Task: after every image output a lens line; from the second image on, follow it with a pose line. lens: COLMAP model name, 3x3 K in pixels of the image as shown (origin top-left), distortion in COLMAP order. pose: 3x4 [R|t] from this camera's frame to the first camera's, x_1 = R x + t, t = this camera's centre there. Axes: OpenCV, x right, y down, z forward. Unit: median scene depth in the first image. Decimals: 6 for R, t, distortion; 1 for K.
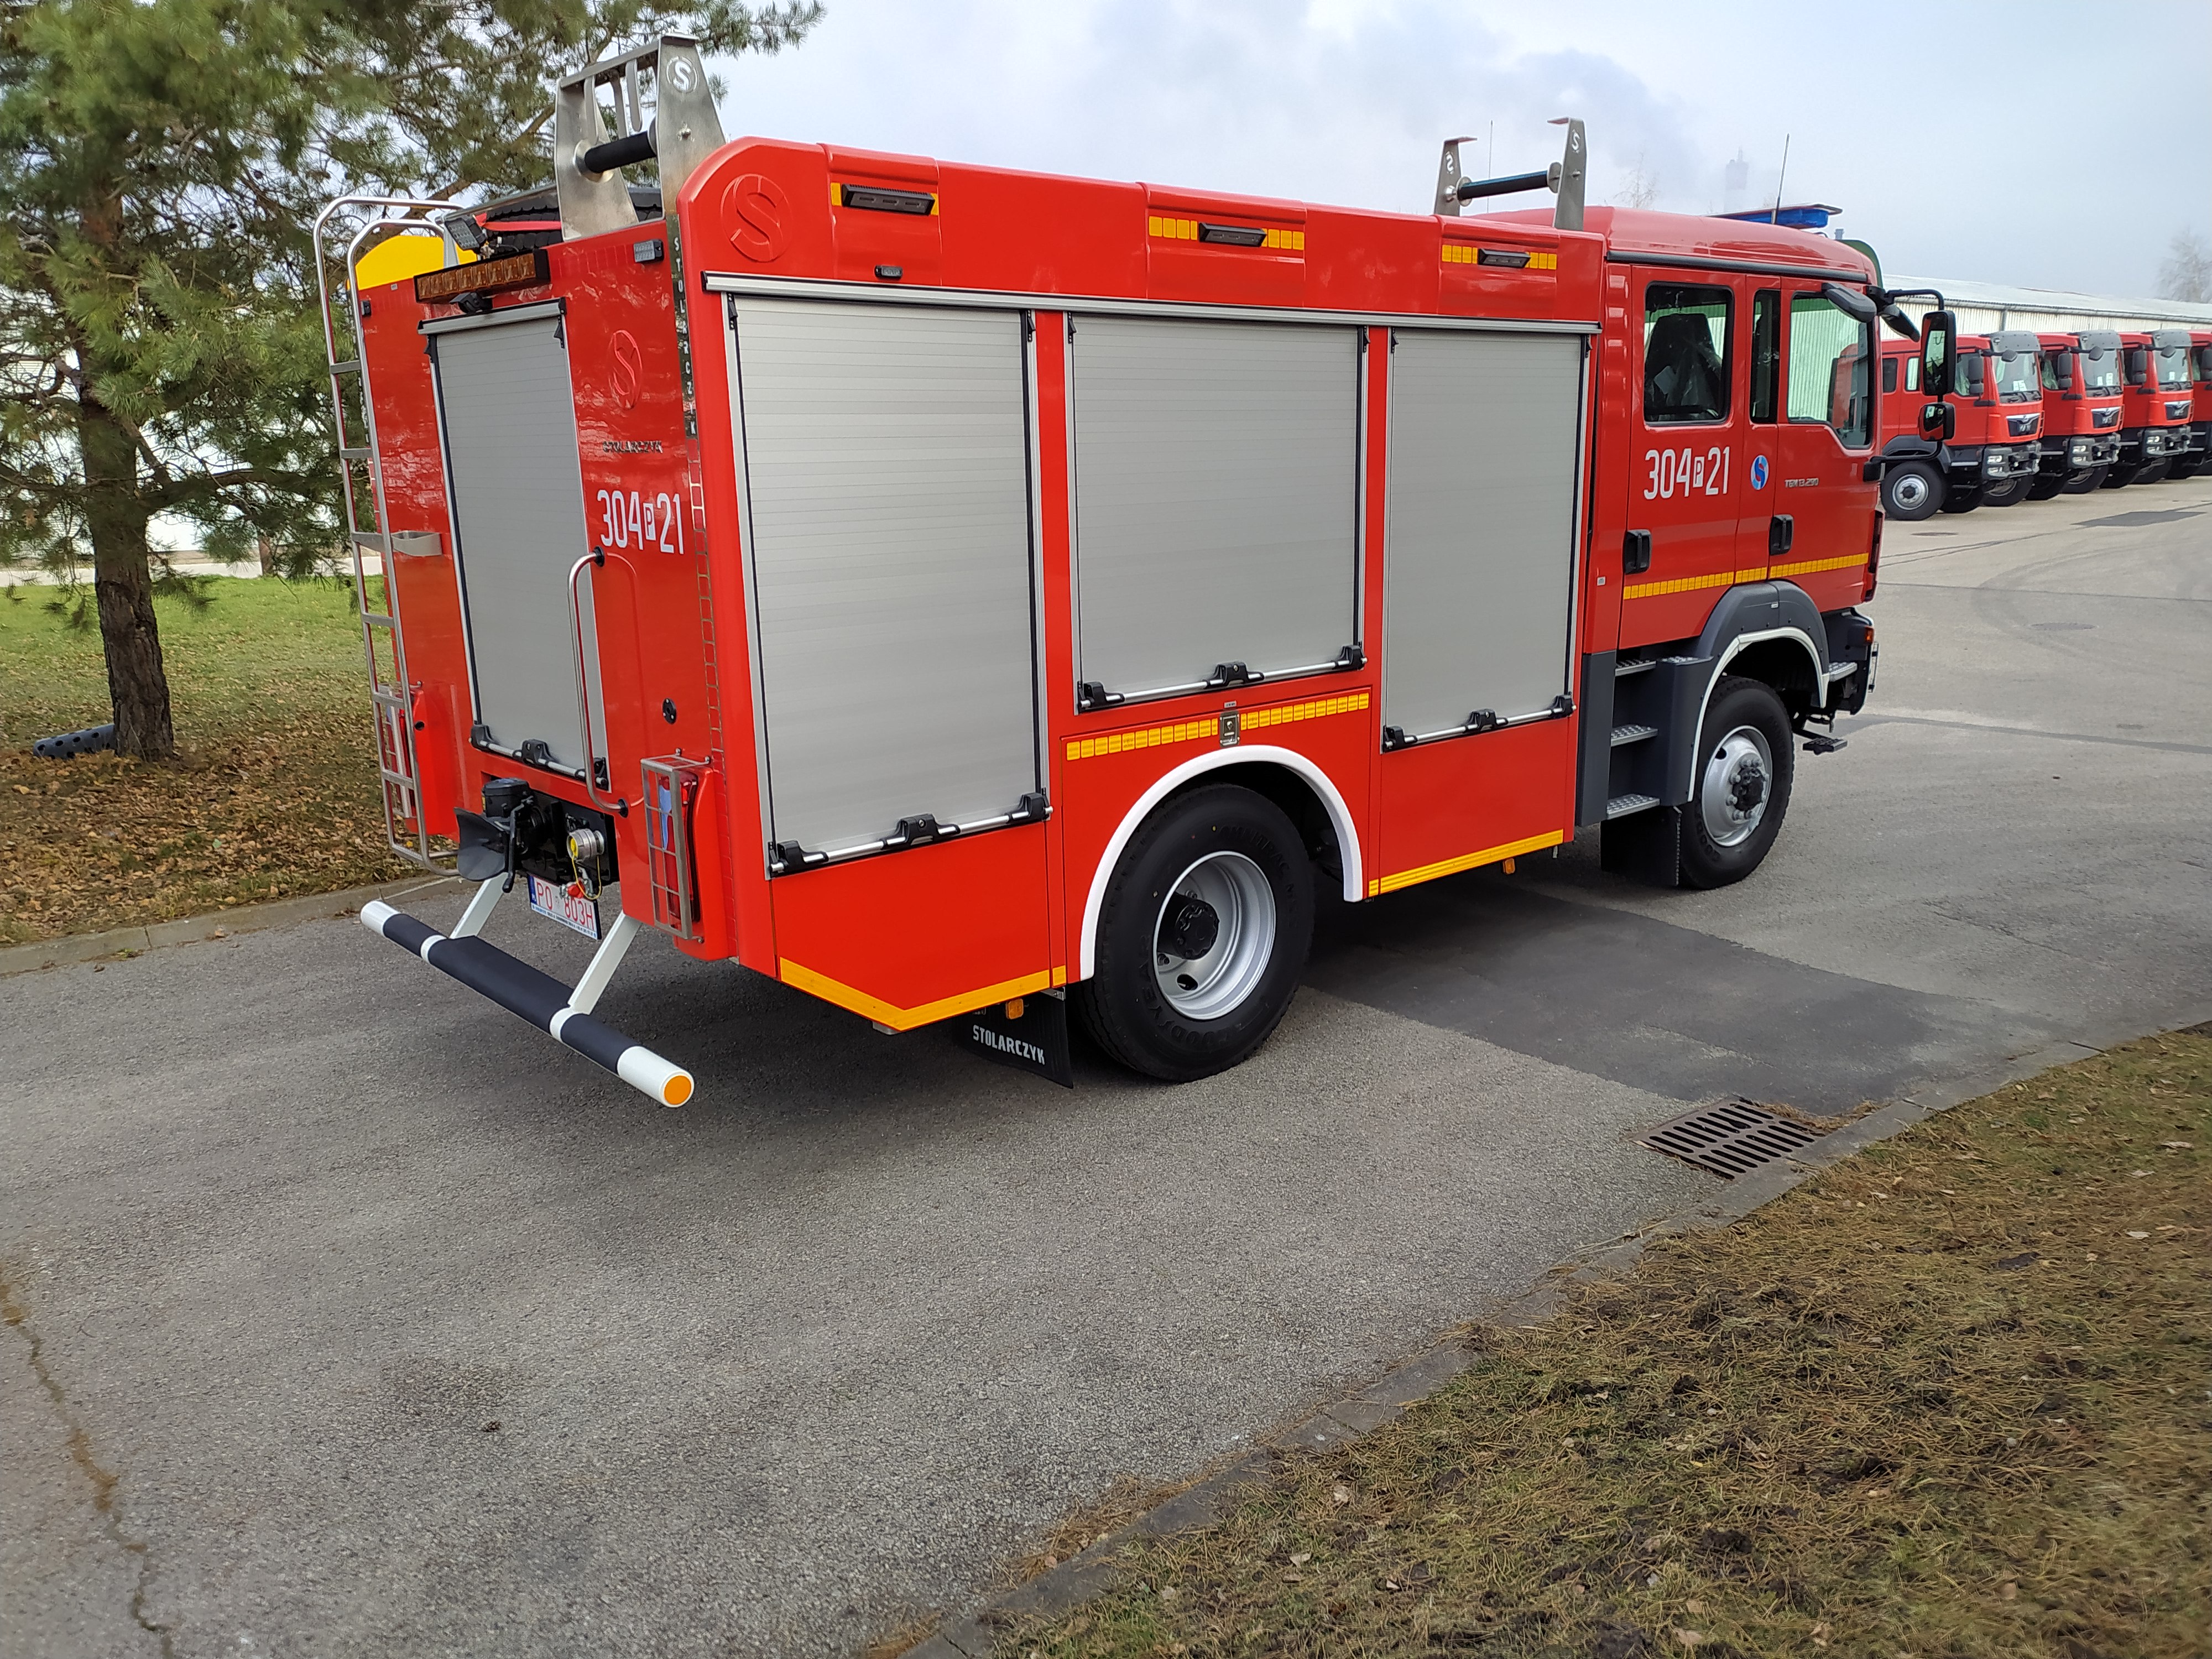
lens RADIAL K [[1718.1, 0, 1099.4], [0, 1718.1, 876.8], [0, 0, 1]] dist [0.117464, -0.142857]
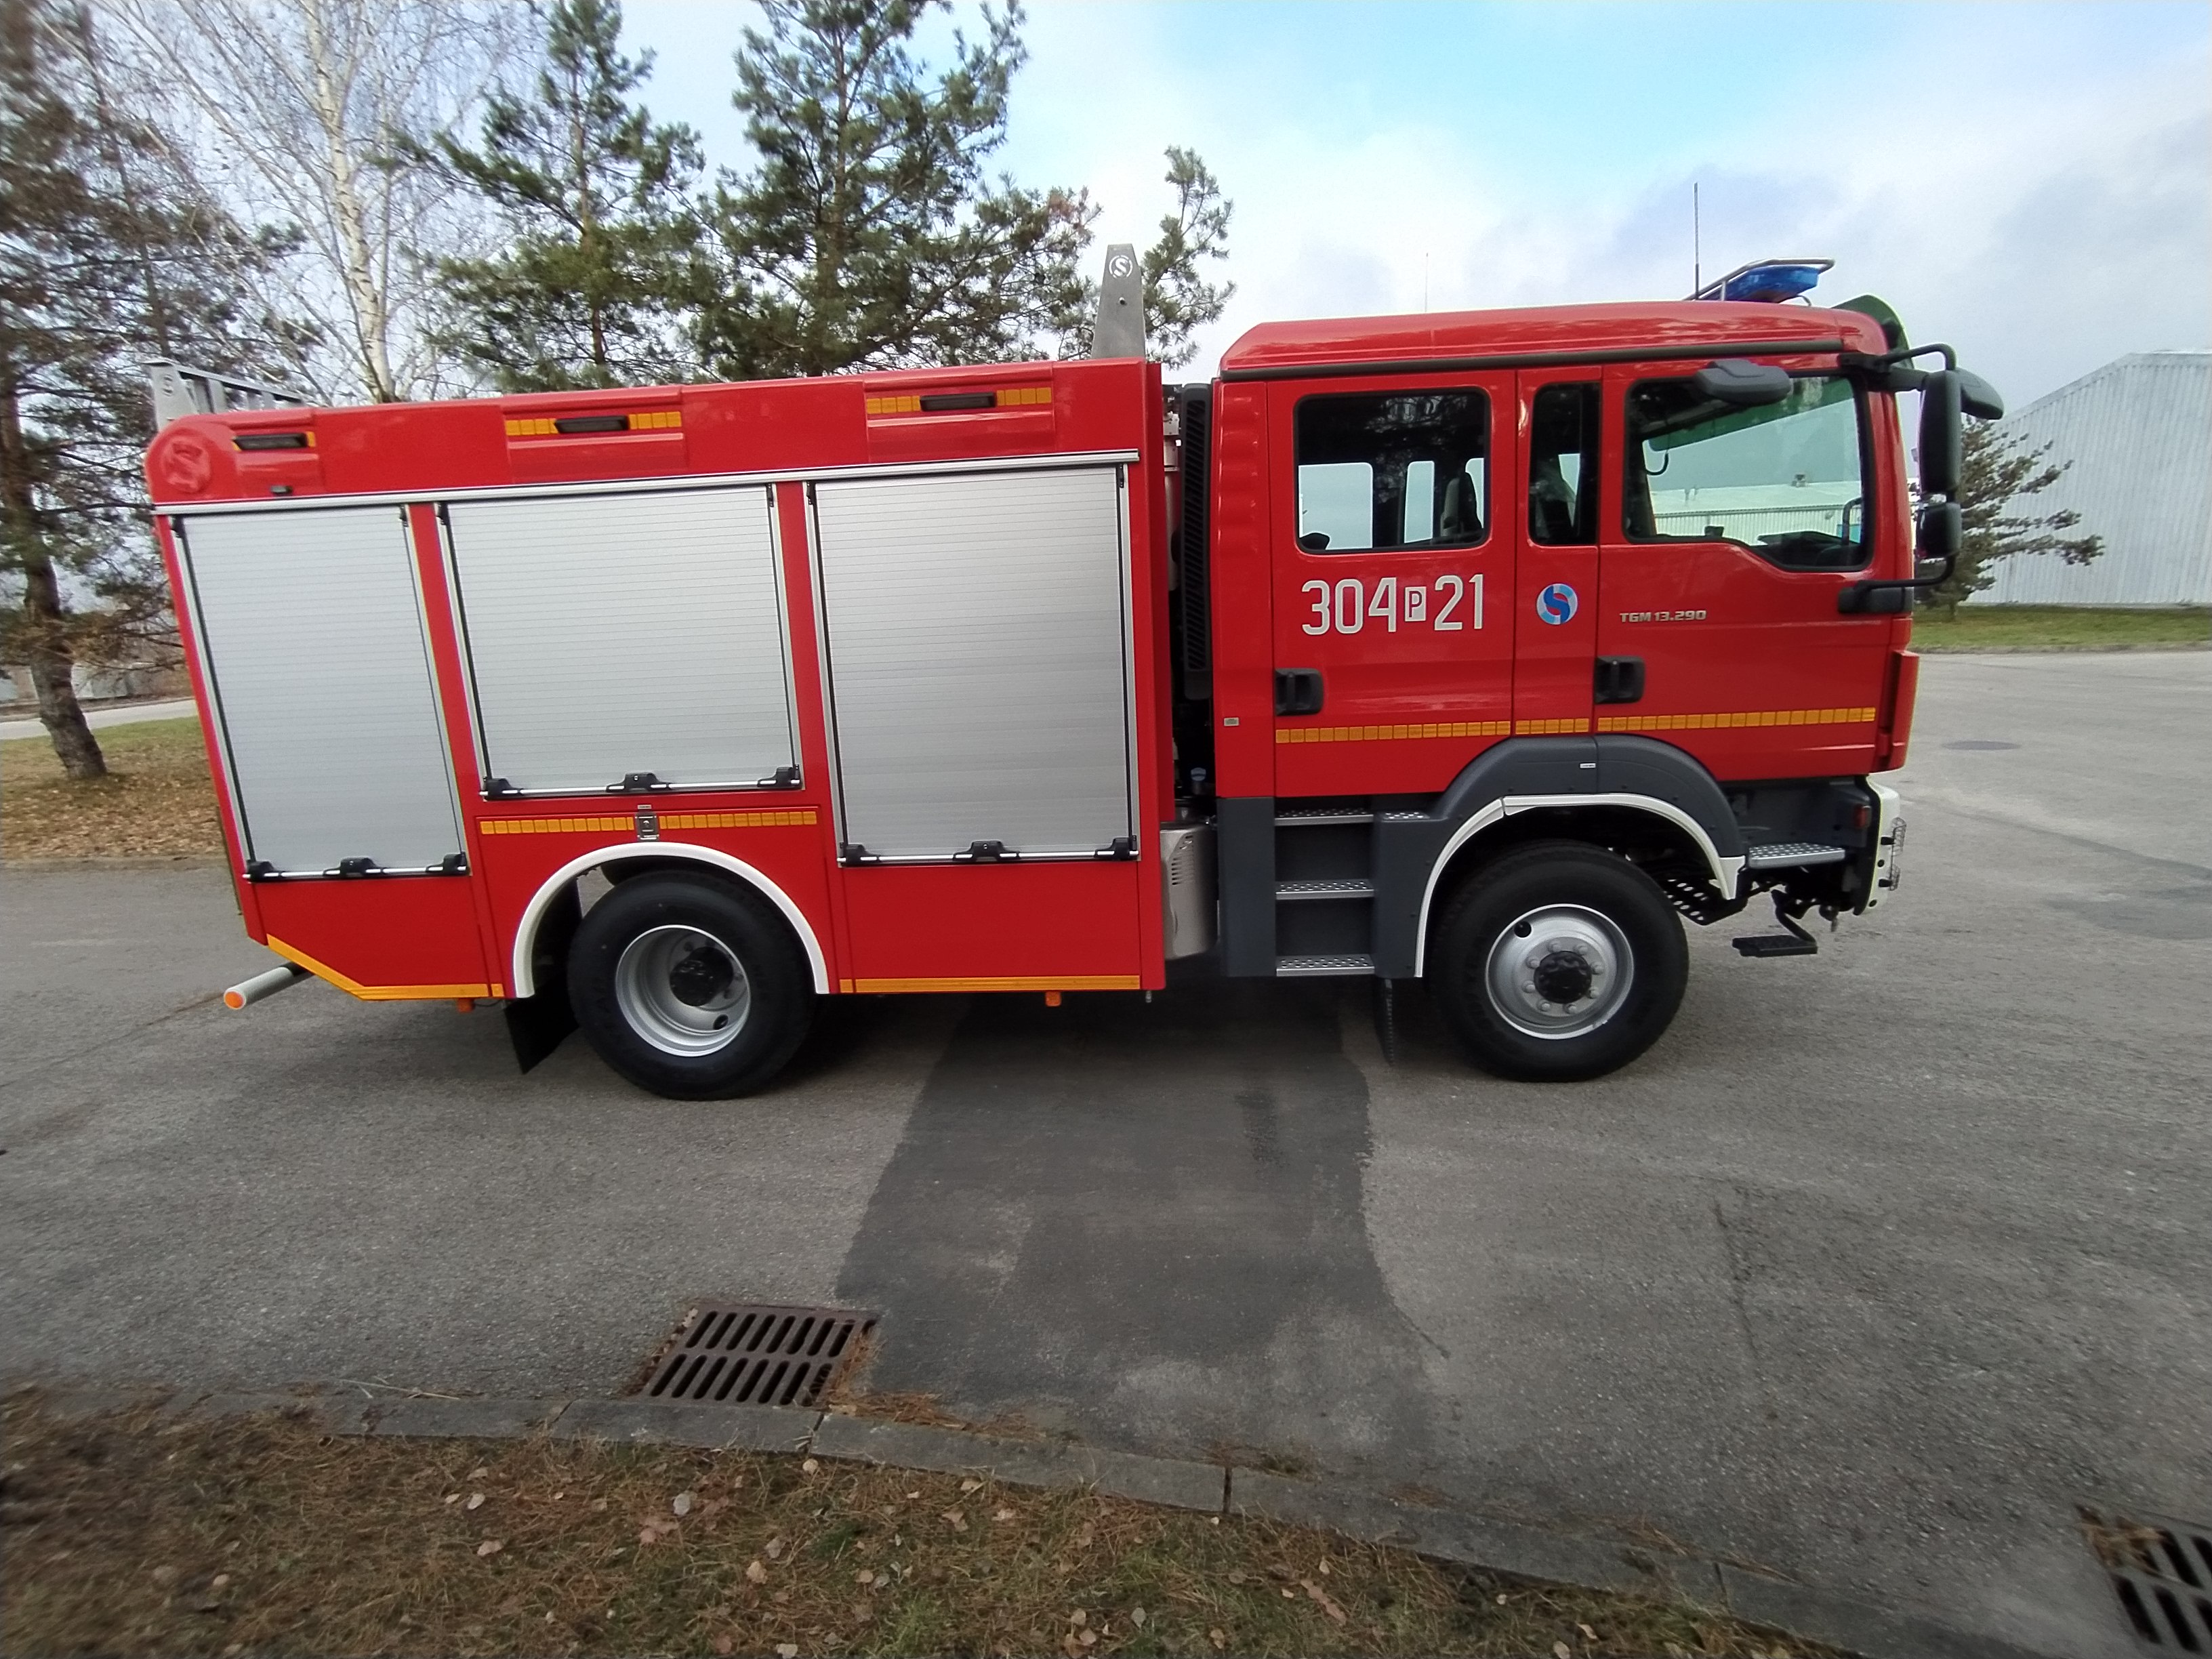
lens RADIAL K [[1024.2, 0, 1106.0], [0, 1024.2, 829.5], [0, 0, 1]] dist [-0.041617, 0.025419]
pose [[0.702498, 0.144318, -0.696900, 0.598830], [-0.143489, 0.987836, 0.059925, -0.129896], [0.697071, 0.057900, 0.714661, 0.538950]]
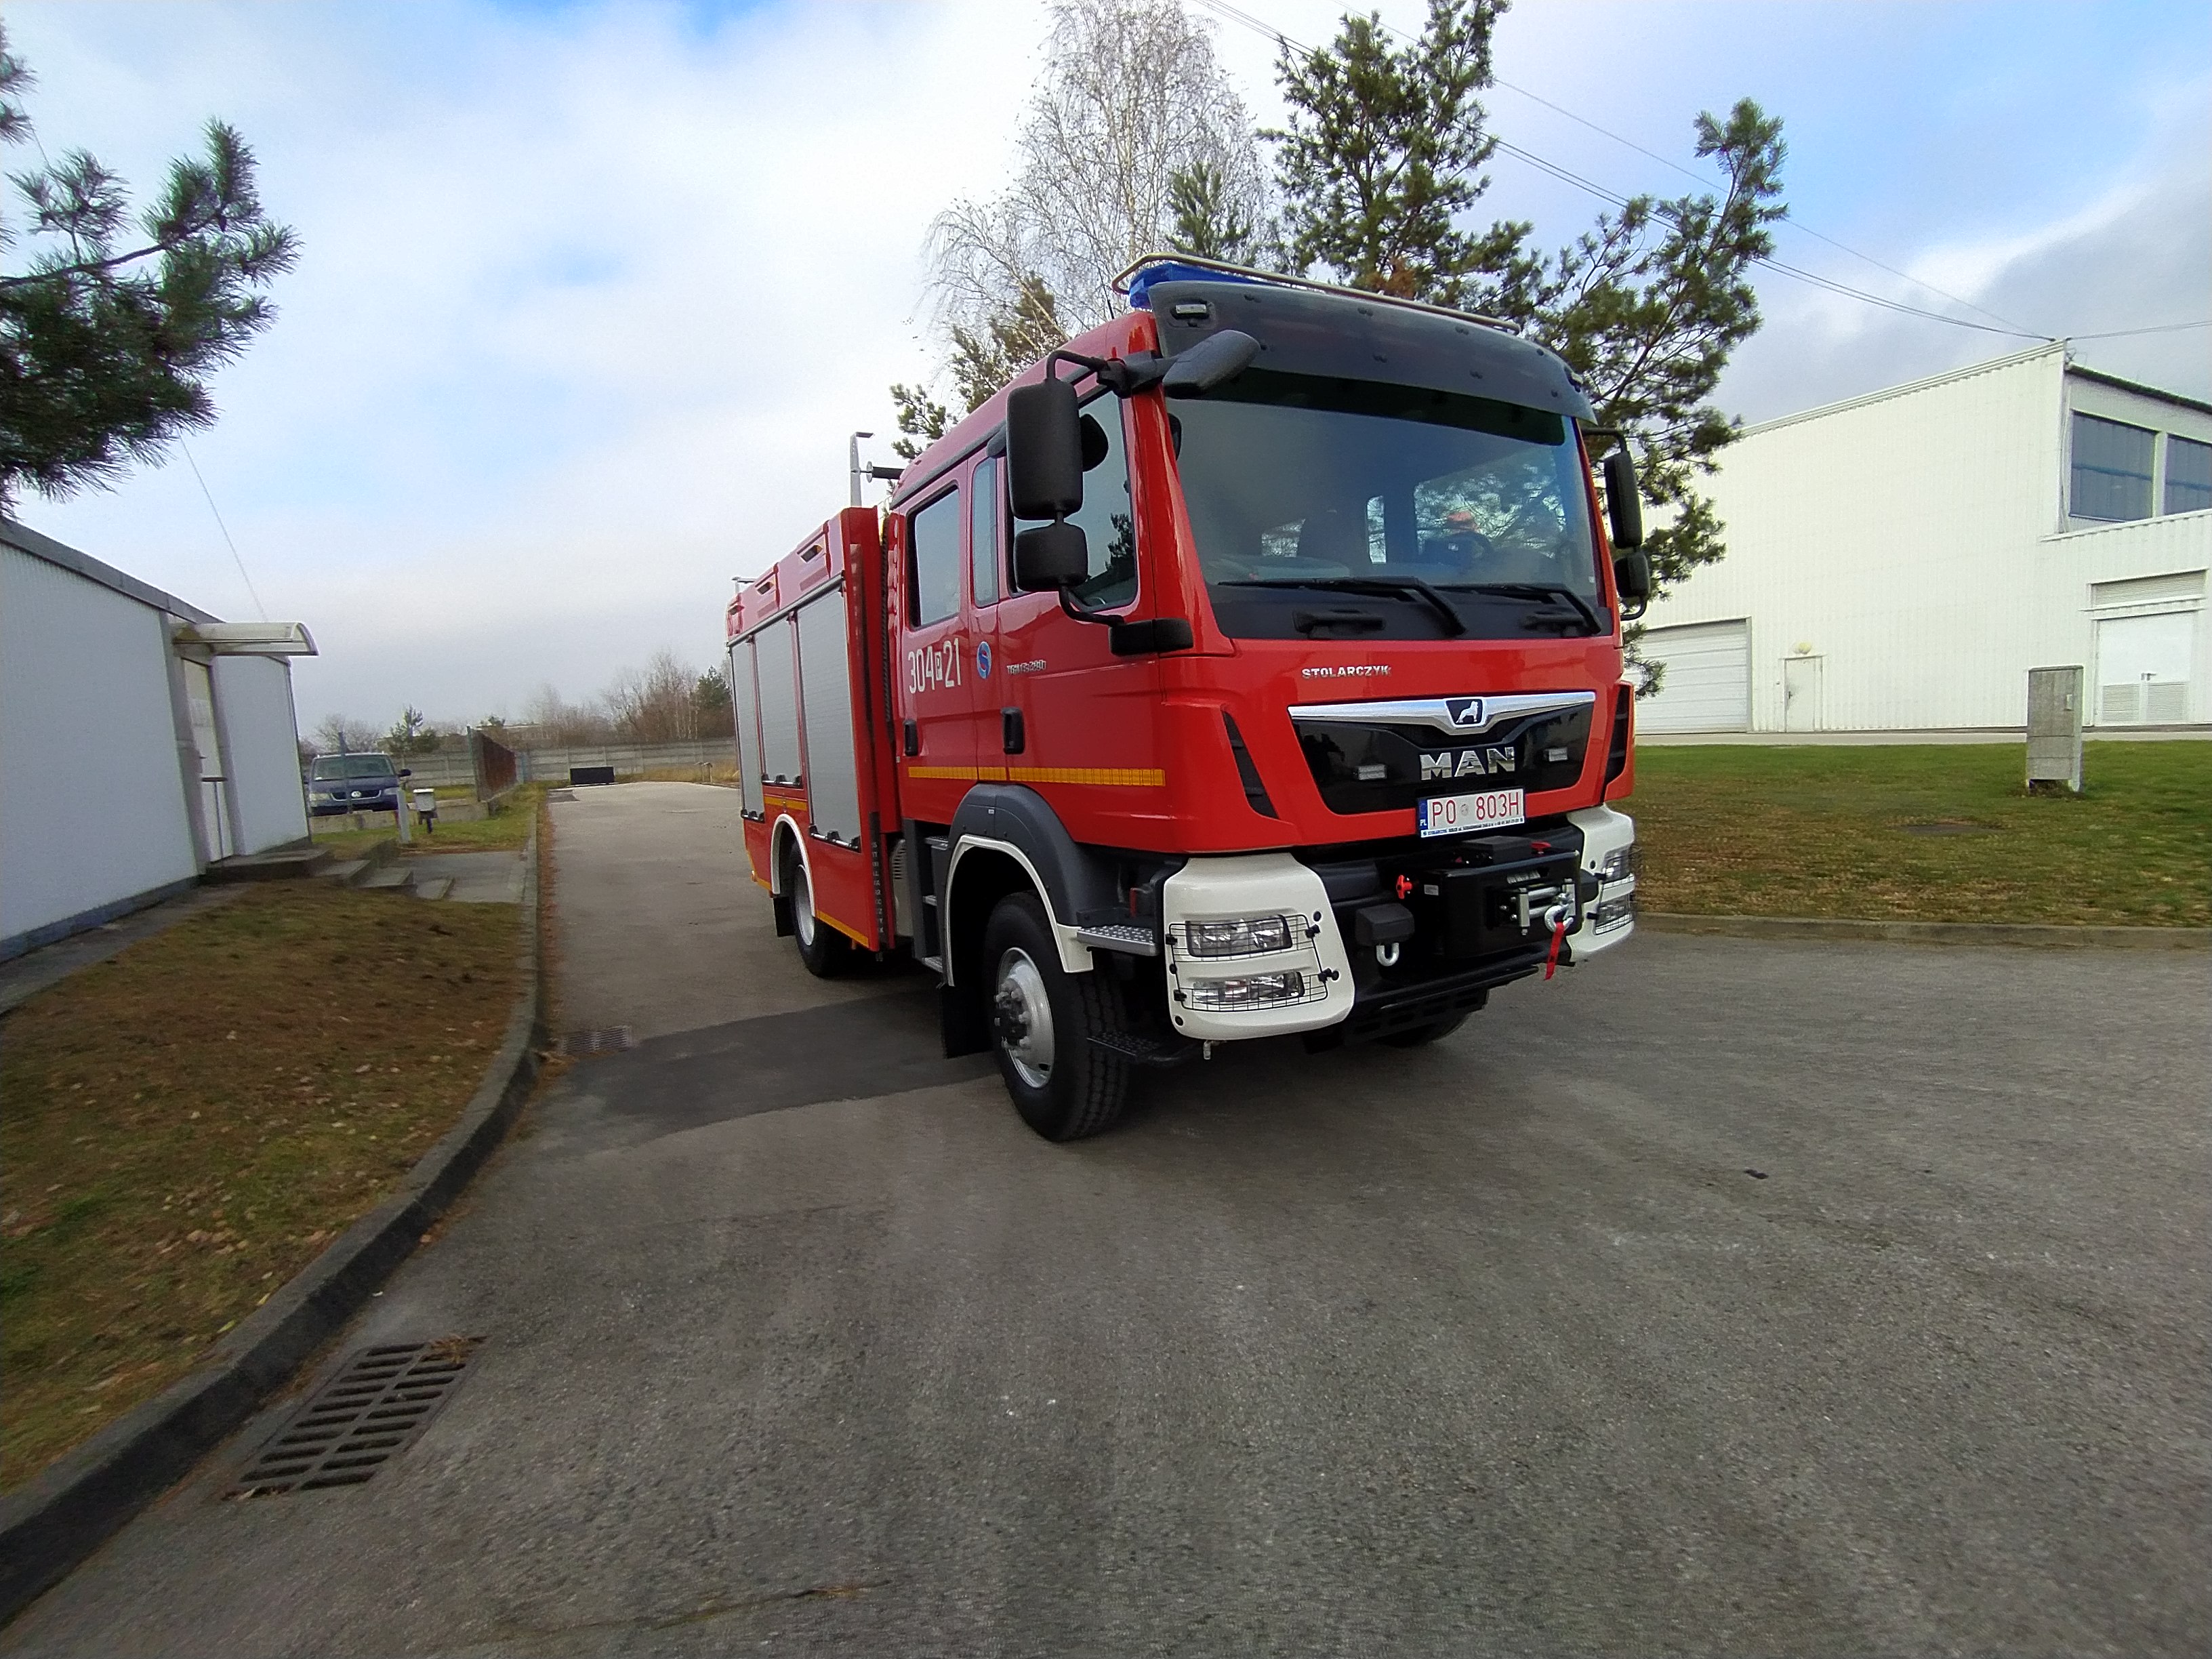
lens RADIAL K [[1021.4, 0, 1068.4], [0, 1021.4, 834.3], [0, 0, 1]] dist [-0.041551, 0.024399]
pose [[-0.241879, 0.131055, -0.961415, 0.918249], [-0.179871, 0.967607, 0.177152, -0.255449], [0.953489, 0.215780, -0.210471, 1.217452]]
